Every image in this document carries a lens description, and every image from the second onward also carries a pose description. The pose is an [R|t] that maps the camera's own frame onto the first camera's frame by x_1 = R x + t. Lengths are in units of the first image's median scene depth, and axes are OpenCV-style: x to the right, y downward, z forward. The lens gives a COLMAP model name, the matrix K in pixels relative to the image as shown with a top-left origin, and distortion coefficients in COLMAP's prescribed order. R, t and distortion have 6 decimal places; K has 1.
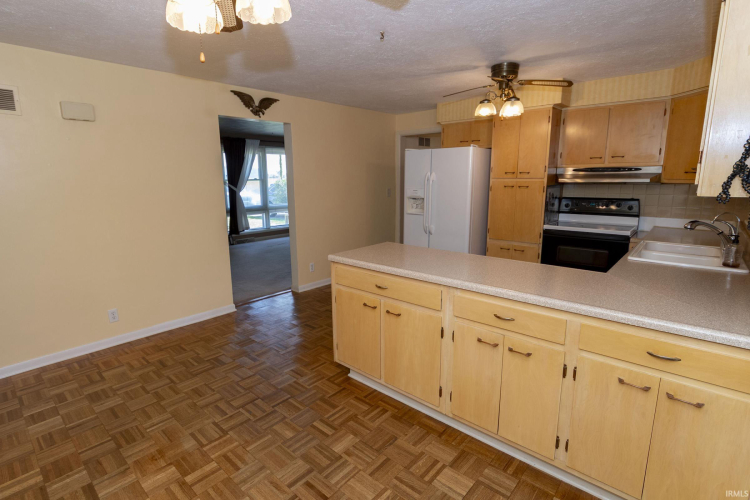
lens RADIAL K [[372.9, 0, 368.2], [0, 372.9, 248.1], [0, 0, 1]] dist [-0.003758, -0.002843]
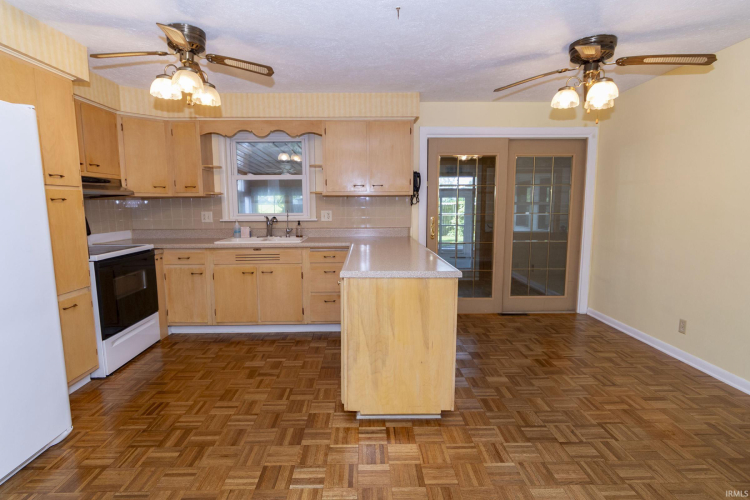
lens RADIAL K [[372.9, 0, 368.2], [0, 372.9, 248.1], [0, 0, 1]] dist [-0.003758, -0.002843]
pose [[-0.677509, -0.075906, 0.731587, -0.397413], [0.150392, 0.959349, 0.238813, -0.179408], [-0.719975, 0.271822, -0.638552, 1.186675]]
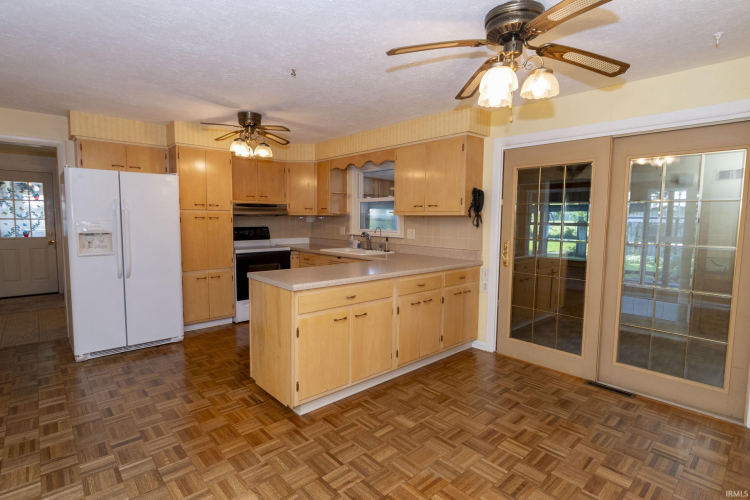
lens RADIAL K [[372.9, 0, 368.2], [0, 372.9, 248.1], [0, 0, 1]] dist [-0.003758, -0.002843]
pose [[0.104413, -0.072591, 0.991881, -0.708532], [0.179515, 0.982327, 0.052994, -0.062385], [-0.978199, 0.172524, 0.115599, 0.510189]]
